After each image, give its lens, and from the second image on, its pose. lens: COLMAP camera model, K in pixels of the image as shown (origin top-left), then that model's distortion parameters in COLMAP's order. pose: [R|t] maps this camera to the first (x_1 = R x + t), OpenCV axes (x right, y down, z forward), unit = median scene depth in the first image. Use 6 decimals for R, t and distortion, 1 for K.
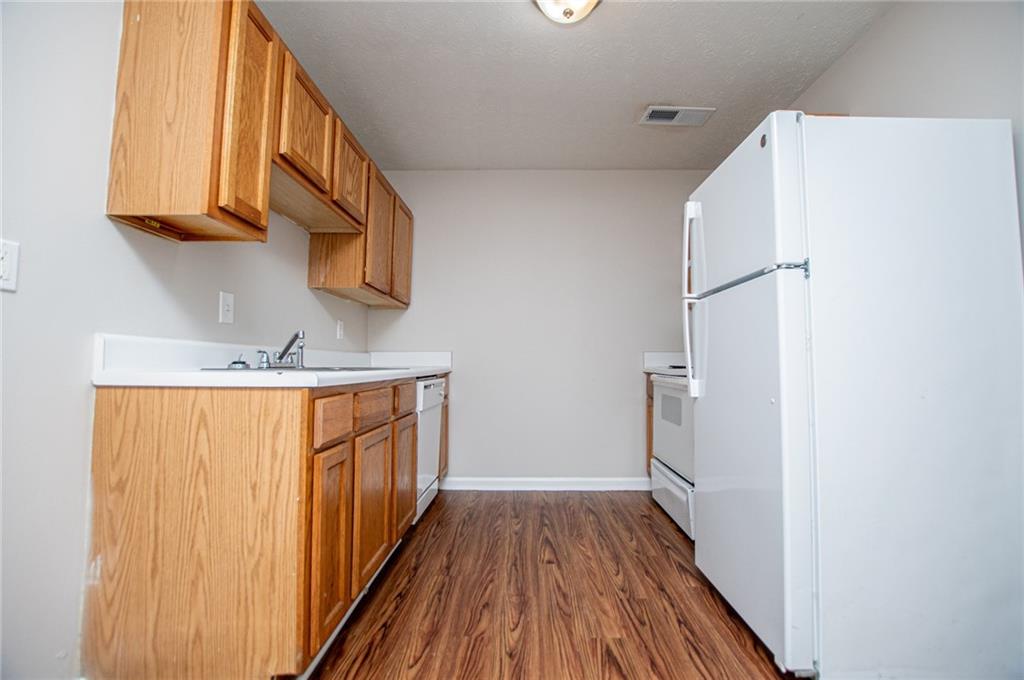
lens RADIAL K [[452.0, 0, 517.1], [0, 452.0, 338.8], [0, 0, 1]] dist [-0.027679, 0.001783]
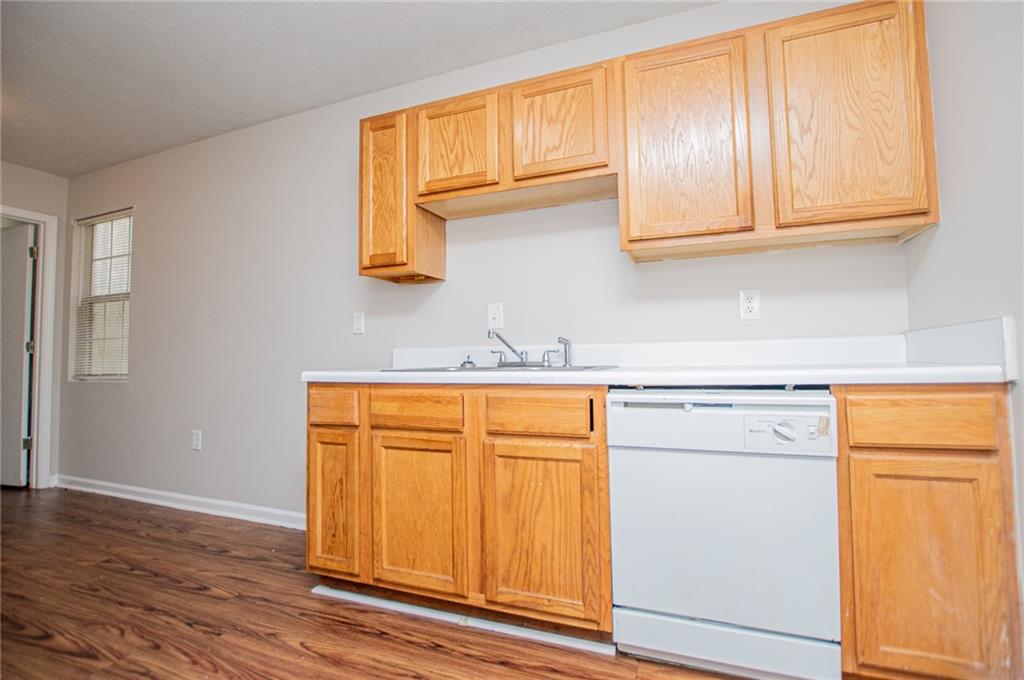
lens RADIAL K [[474.4, 0, 517.7], [0, 474.4, 340.3], [0, 0, 1]] dist [-0.027359, 0.001003]
pose [[-0.353611, -0.036157, -0.934693, 0.595084], [0.067678, 0.995645, -0.064118, 0.092702], [0.932941, -0.085931, -0.349624, 1.733729]]
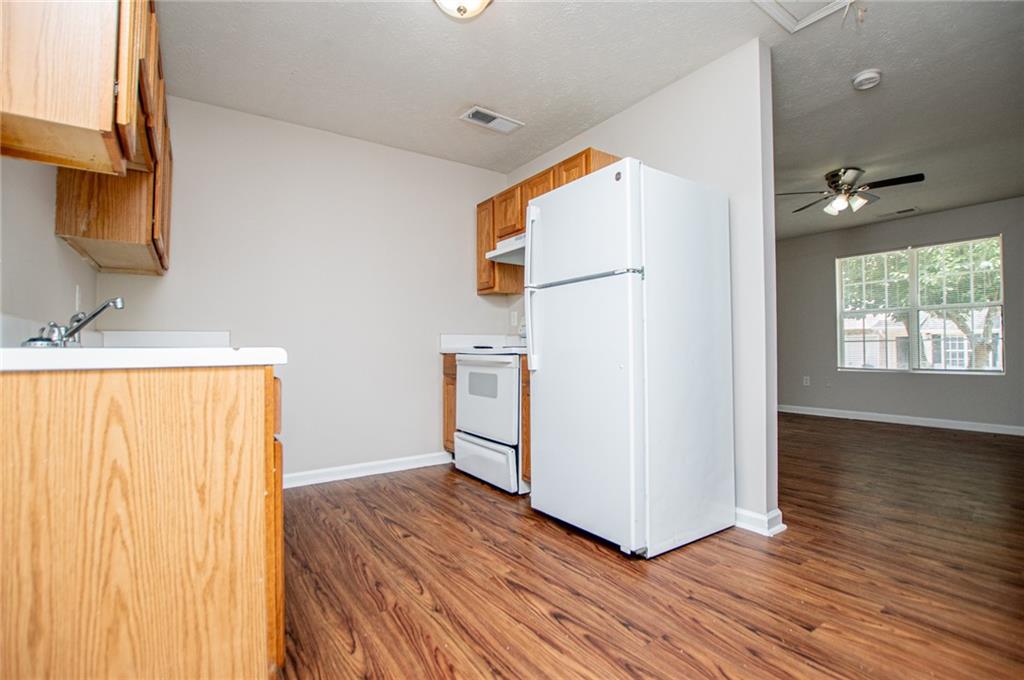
lens RADIAL K [[474.4, 0, 517.7], [0, 474.4, 340.3], [0, 0, 1]] dist [-0.027359, 0.001003]
pose [[0.813818, 0.000969, 0.581119, -0.476118], [-0.022083, 0.999328, 0.029260, 0.018223], [-0.580700, -0.036645, 0.813293, -0.011164]]
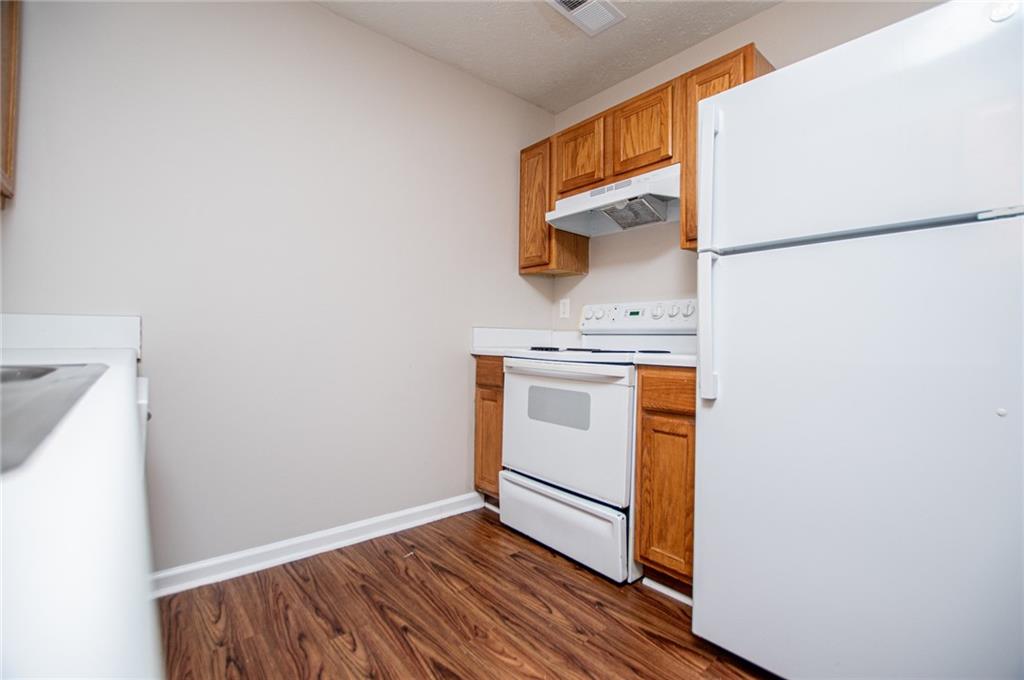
lens RADIAL K [[452.0, 0, 517.1], [0, 452.0, 338.8], [0, 0, 1]] dist [-0.027679, 0.001783]
pose [[0.749905, 0.006026, 0.661518, -0.346691], [-0.045792, 0.998033, 0.042818, 0.029800], [-0.659959, -0.062402, 0.748706, 0.861796]]
